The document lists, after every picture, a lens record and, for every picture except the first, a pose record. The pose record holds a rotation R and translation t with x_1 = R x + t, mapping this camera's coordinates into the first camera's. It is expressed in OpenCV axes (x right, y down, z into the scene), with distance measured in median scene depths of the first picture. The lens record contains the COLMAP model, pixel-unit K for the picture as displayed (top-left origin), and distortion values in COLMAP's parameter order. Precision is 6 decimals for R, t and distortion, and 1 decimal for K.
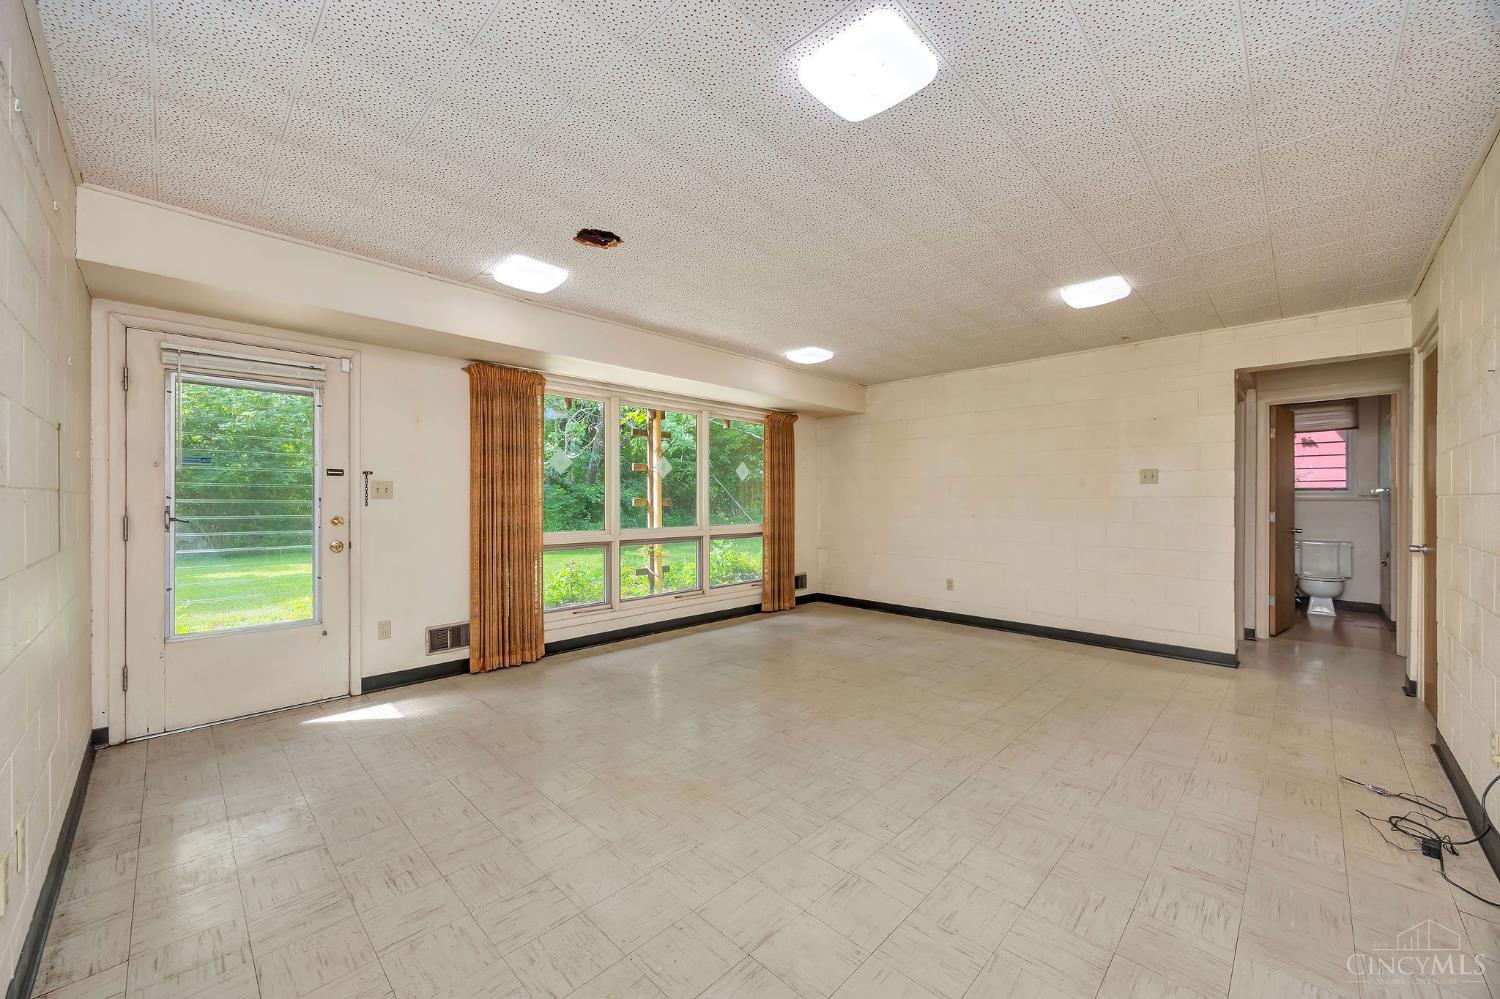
lens RADIAL K [[574.5, 0, 748.7], [0, 574.5, 503.4], [0, 0, 1]] dist [0.000378, 0.000014]
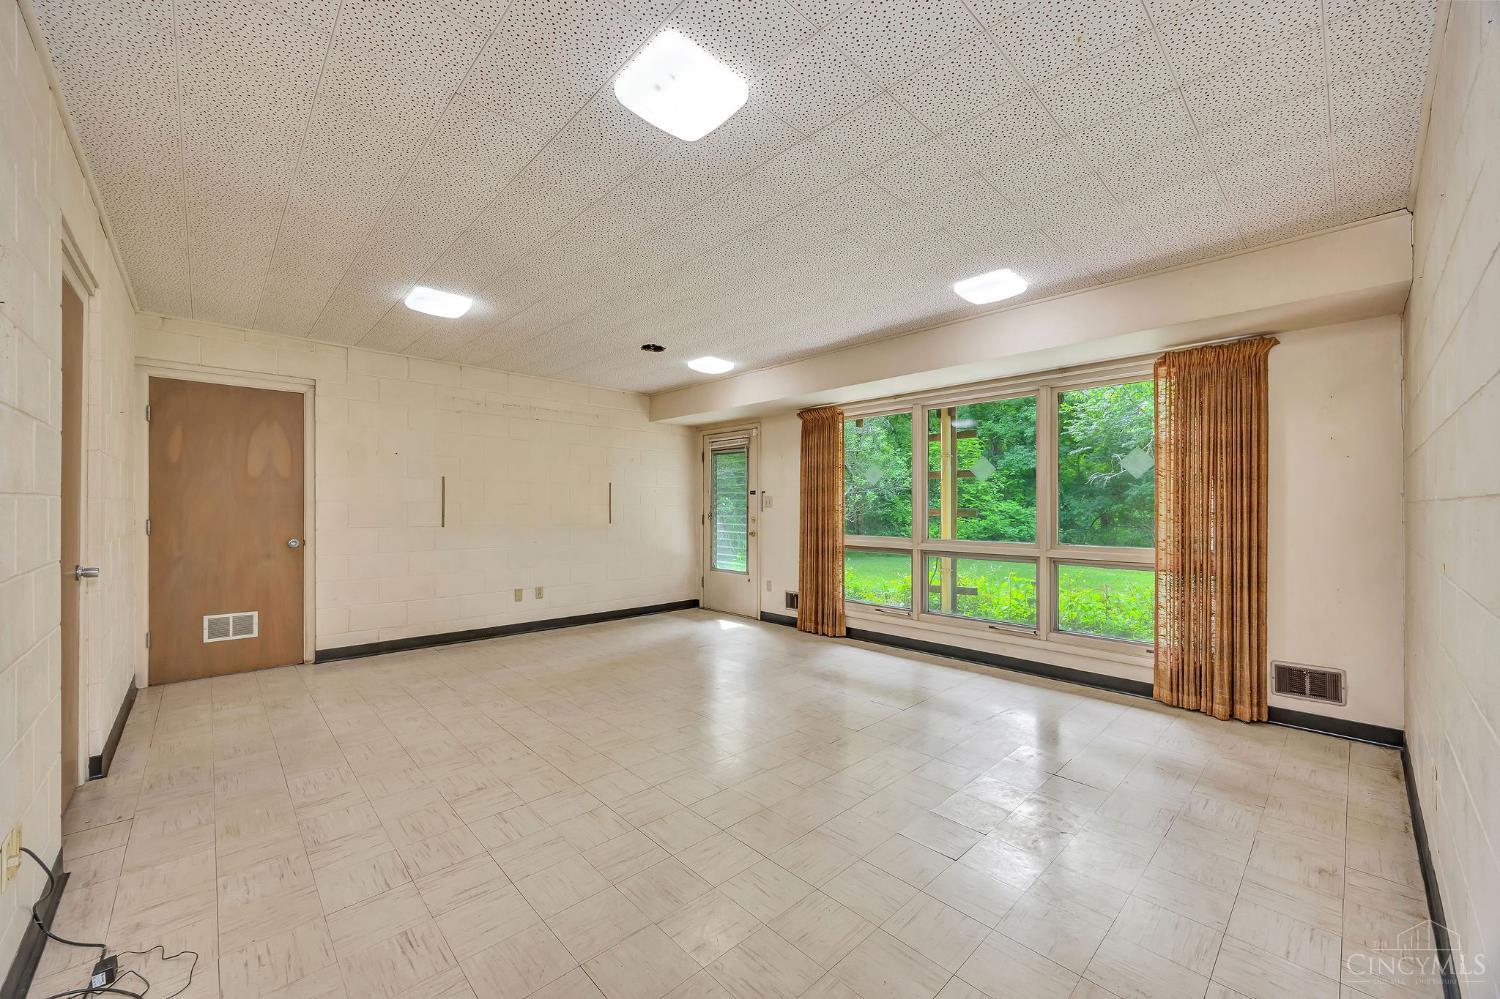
lens RADIAL K [[574.5, 0, 748.8], [0, 574.5, 502.1], [0, 0, 1]] dist [0.000378, 0.000014]
pose [[-0.037957, -0.012277, -0.999204, 0.929376], [-0.008503, 0.999892, -0.011962, -0.002294], [0.999243, 0.008042, -0.038058, 0.904339]]
